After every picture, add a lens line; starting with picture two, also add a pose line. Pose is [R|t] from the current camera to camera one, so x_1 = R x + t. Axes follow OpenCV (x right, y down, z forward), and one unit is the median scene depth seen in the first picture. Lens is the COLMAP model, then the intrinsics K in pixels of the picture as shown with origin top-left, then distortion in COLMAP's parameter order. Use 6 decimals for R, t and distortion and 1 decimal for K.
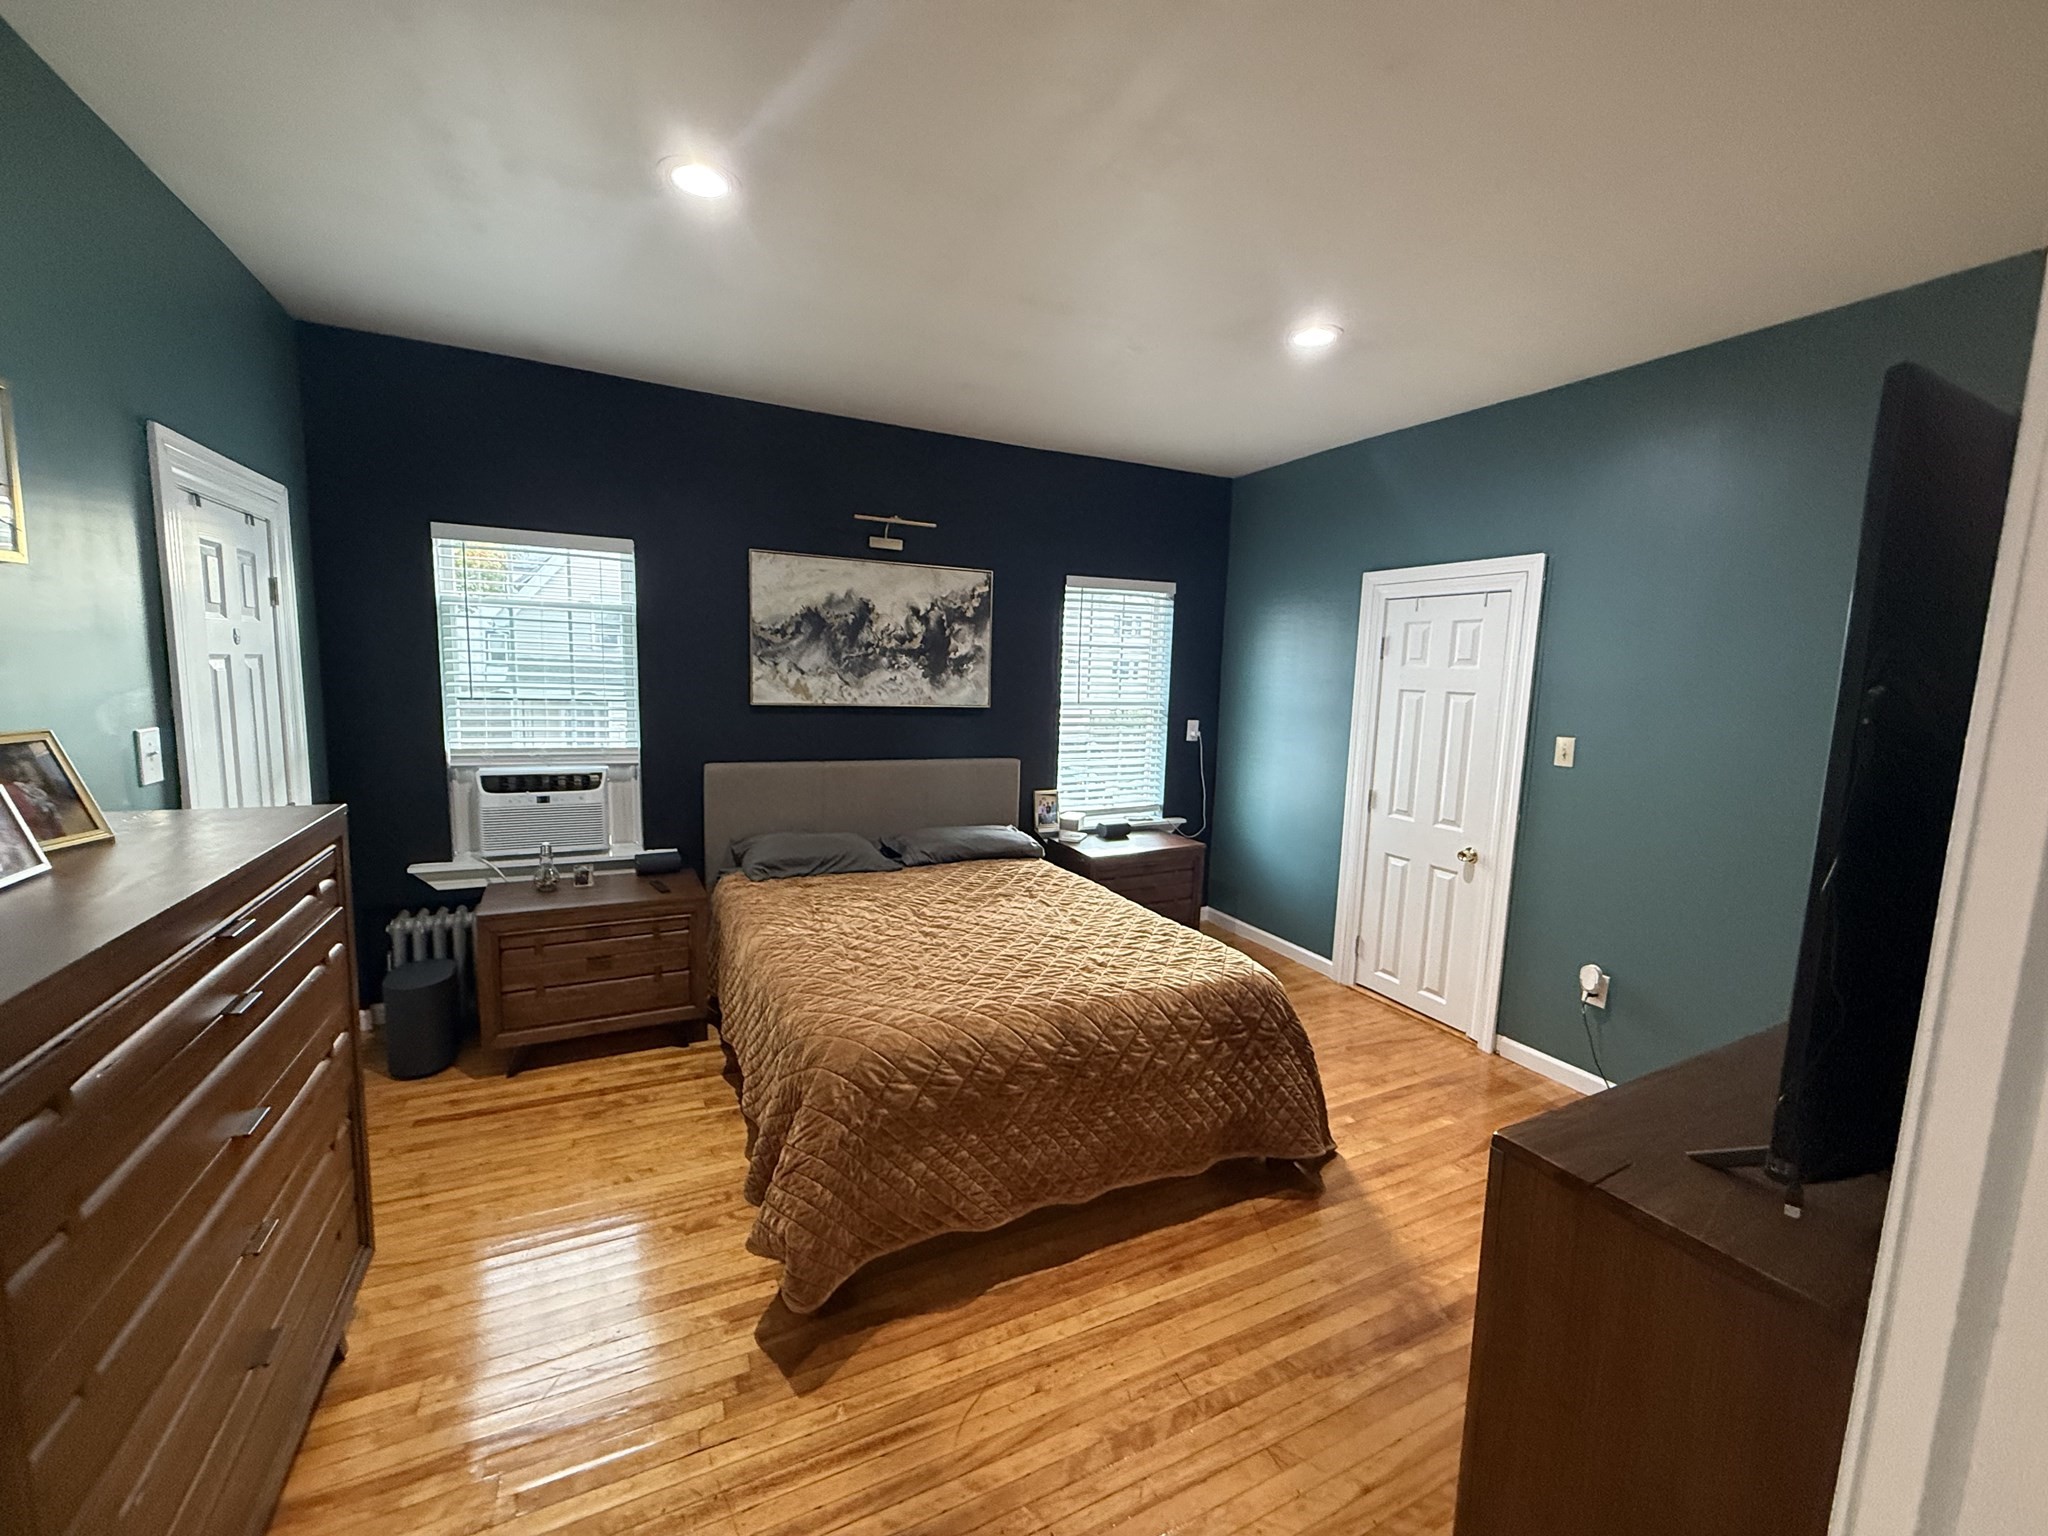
lens RADIAL K [[817.8, 0, 1025.6], [0, 817.8, 765.5], [0, 0, 1]] dist [0.002497, -0.000622]
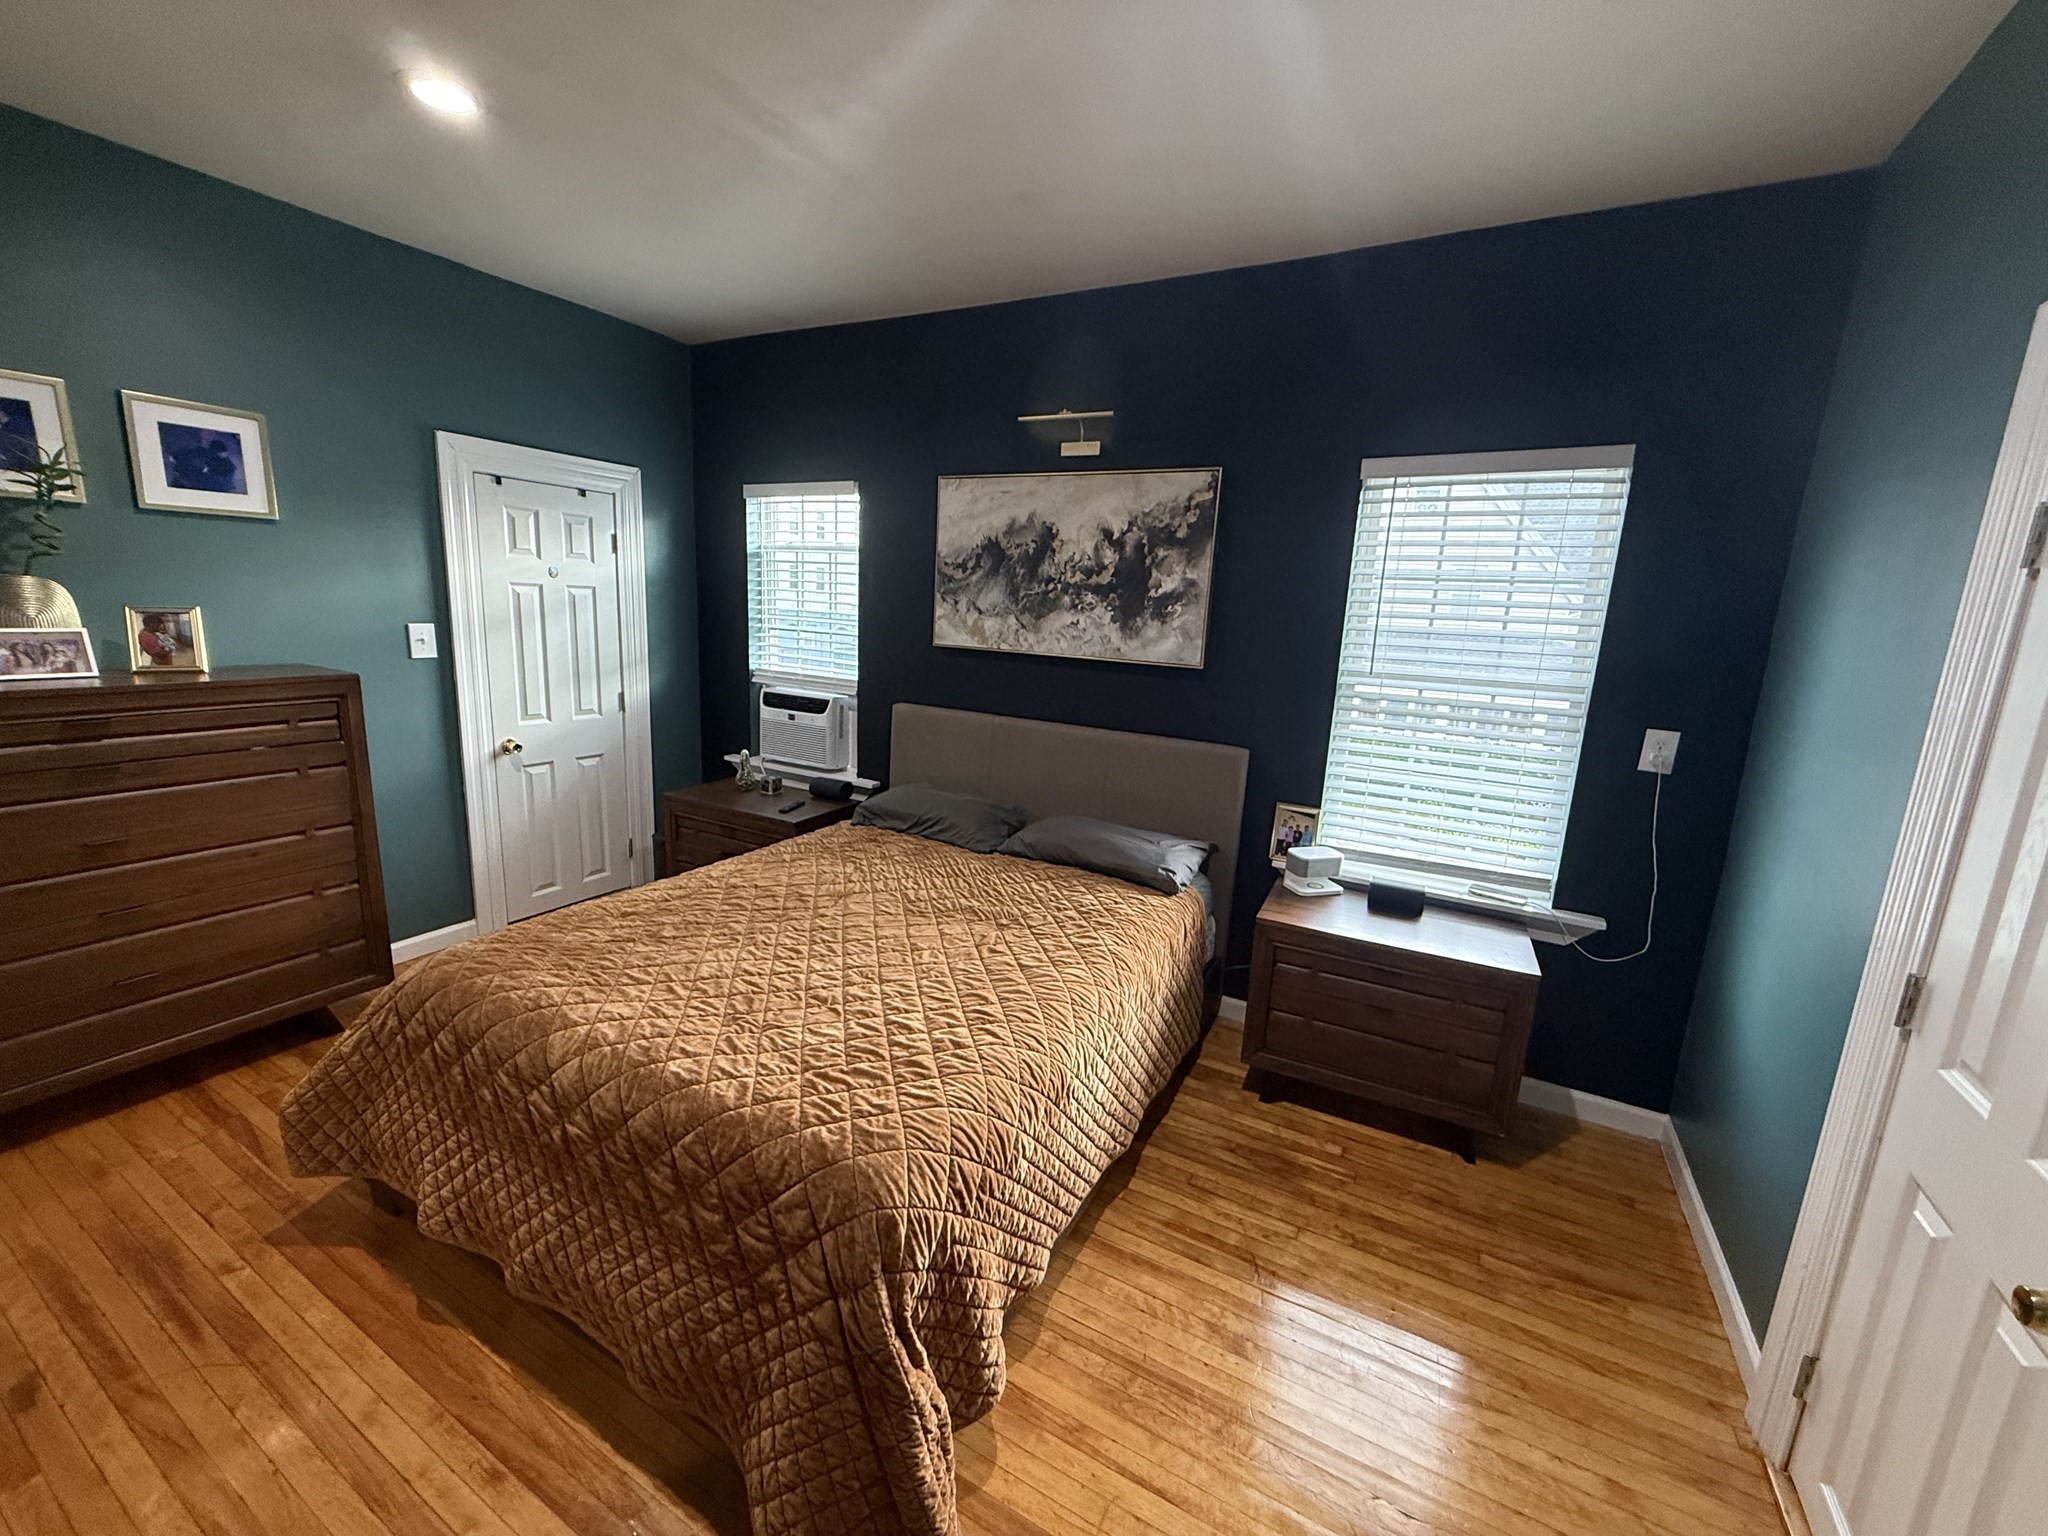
lens RADIAL K [[817.8, 0, 1022.3], [0, 817.8, 768.2], [0, 0, 1]] dist [0.002497, -0.000622]
pose [[0.568311, 0.156668, -0.807761, 0.475080], [-0.131081, 0.986407, 0.099093, -0.039052], [0.812306, 0.049566, 0.581122, 0.508200]]
